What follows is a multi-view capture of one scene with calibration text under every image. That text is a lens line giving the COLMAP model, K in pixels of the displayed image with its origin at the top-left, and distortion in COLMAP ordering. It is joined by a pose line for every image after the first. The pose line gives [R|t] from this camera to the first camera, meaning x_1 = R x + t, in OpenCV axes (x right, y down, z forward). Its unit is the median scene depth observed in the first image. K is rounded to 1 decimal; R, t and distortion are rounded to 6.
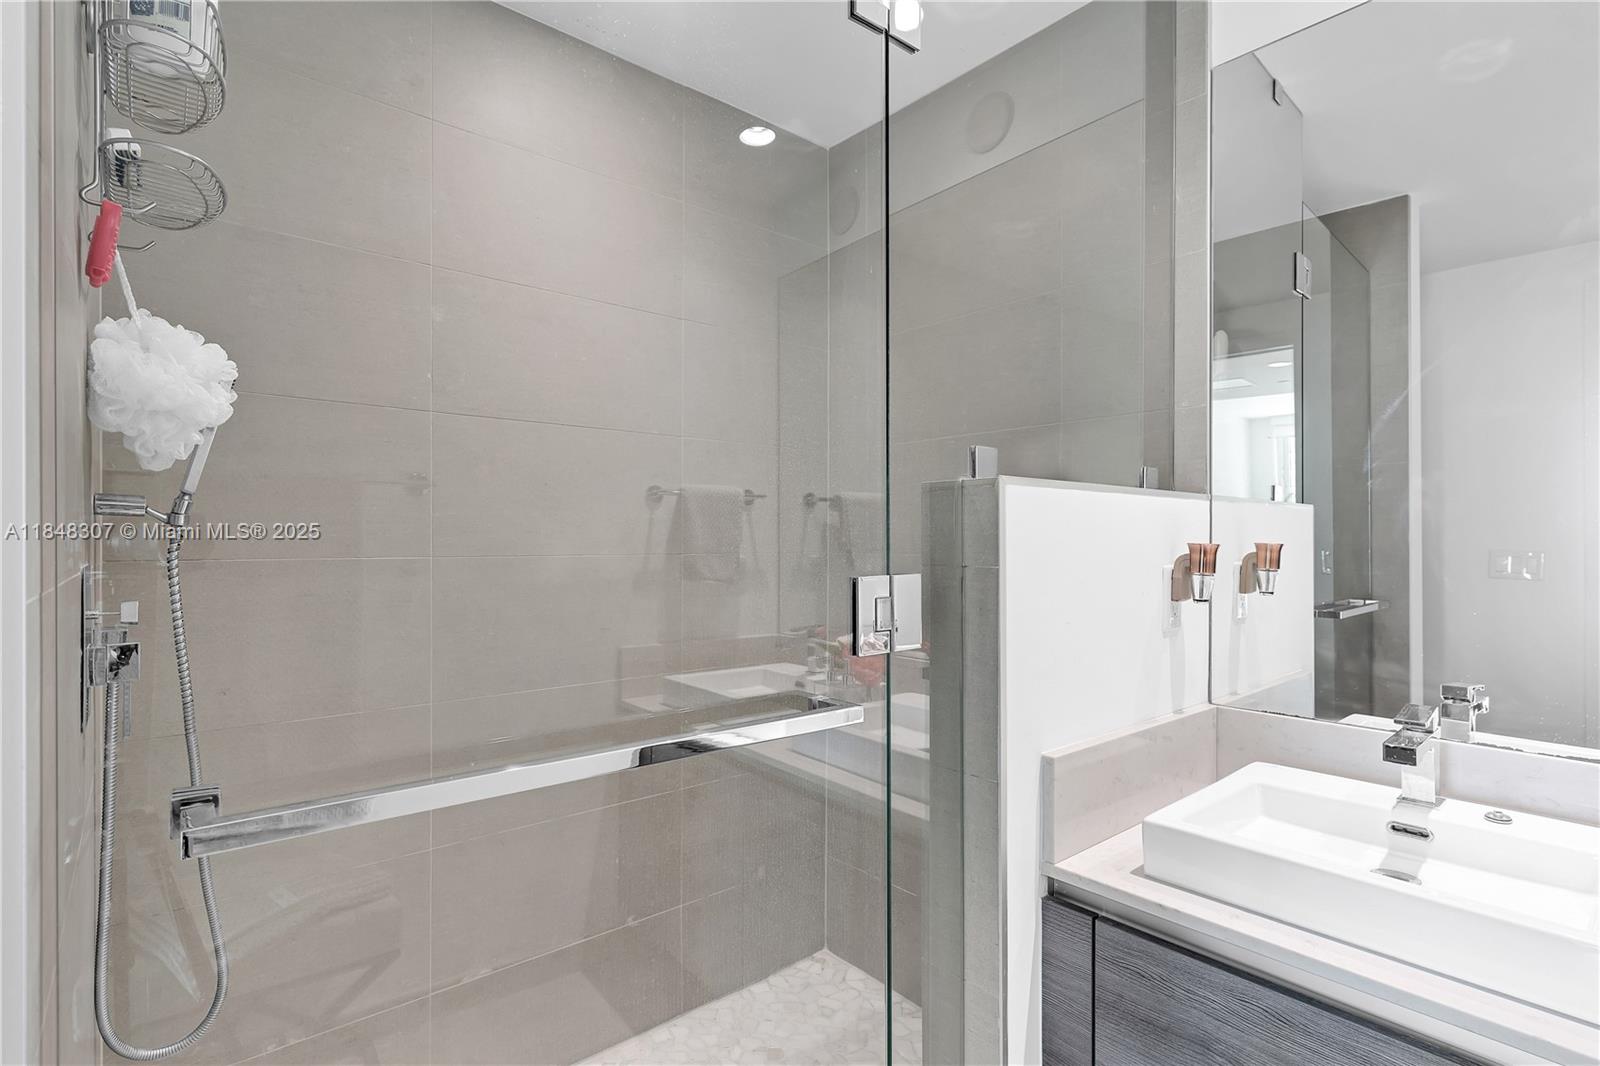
lens RADIAL K [[770.8, 0, 808.2], [0, 770.8, 538.8], [0, 0, 1]] dist [0.001497, 0.000683]
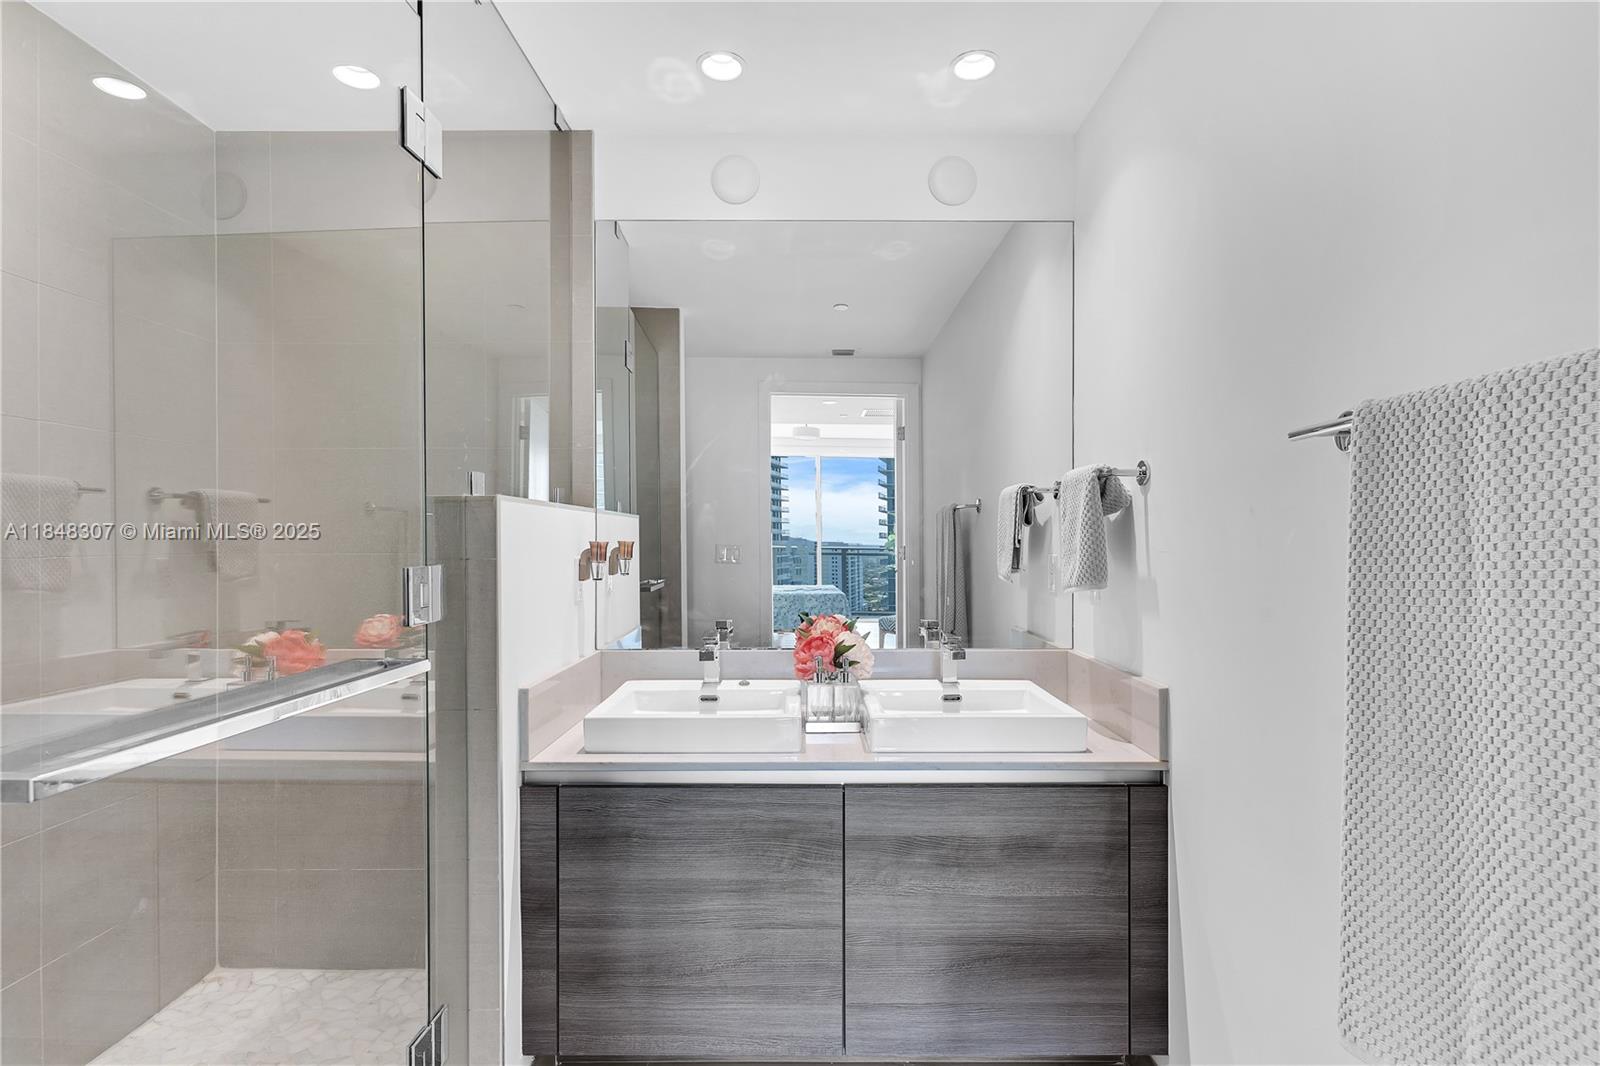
lens RADIAL K [[770.8, 0, 801.7], [0, 770.8, 535.7], [0, 0, 1]] dist [0.001497, 0.000683]
pose [[0.652591, -0.000159, 0.757710, -0.331840], [0.003309, 0.999991, -0.002640, 0.000094], [-0.757703, 0.004230, 0.652586, -0.256372]]
